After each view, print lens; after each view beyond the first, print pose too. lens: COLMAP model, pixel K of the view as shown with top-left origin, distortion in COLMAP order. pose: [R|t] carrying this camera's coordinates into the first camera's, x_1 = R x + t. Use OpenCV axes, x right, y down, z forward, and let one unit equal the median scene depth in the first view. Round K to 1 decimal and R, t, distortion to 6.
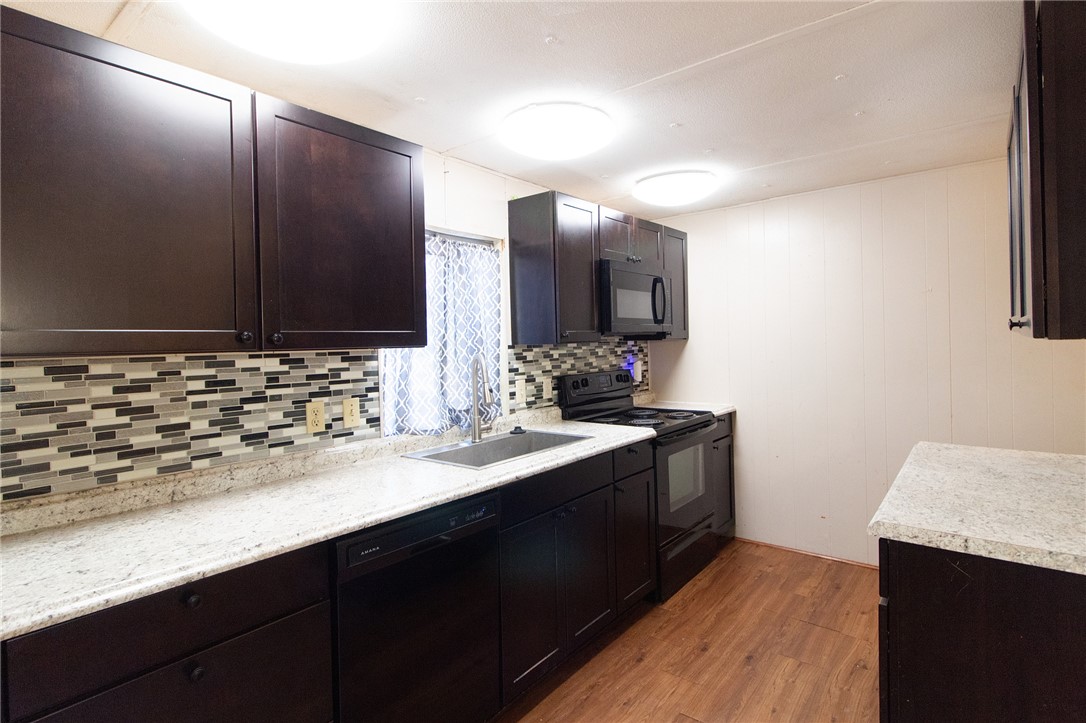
lens RADIAL K [[520.2, 0, 582.2], [0, 520.2, 355.5], [0, 0, 1]] dist [0.001327, 0.000113]
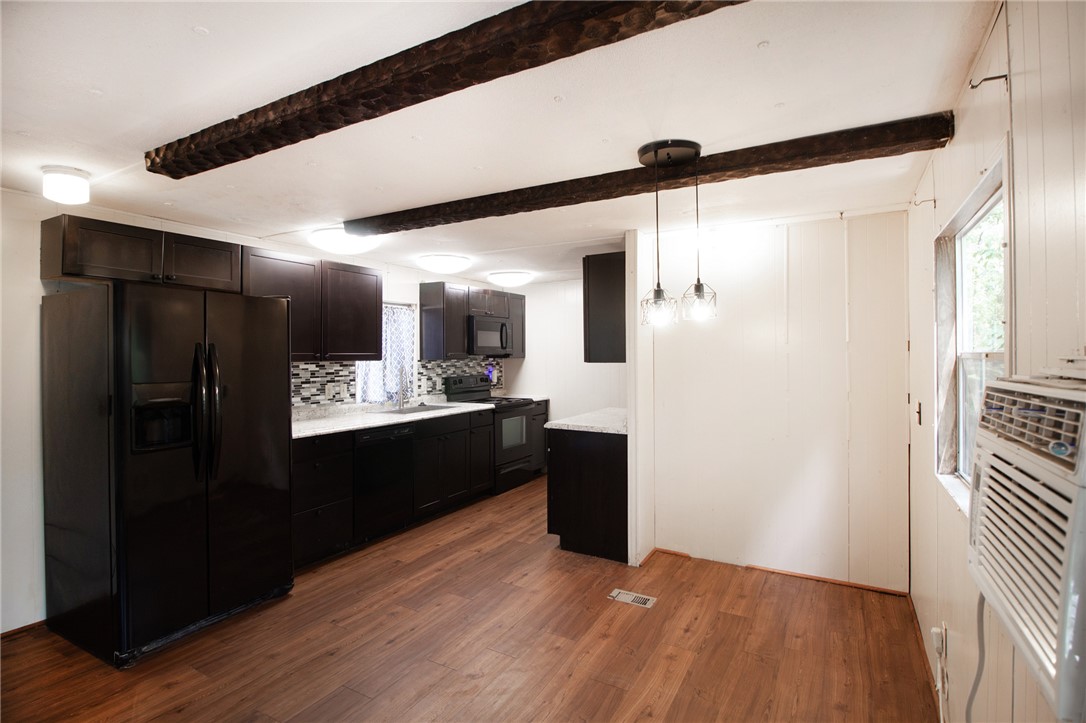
lens RADIAL K [[520.2, 0, 549.0], [0, 520.2, 360.3], [0, 0, 1]] dist [0.001327, 0.000113]
pose [[0.992592, 0.018310, 0.120111, 0.103150], [-0.016385, 0.999721, -0.016989, 0.005678], [-0.120389, 0.014896, 0.992615, -0.928068]]
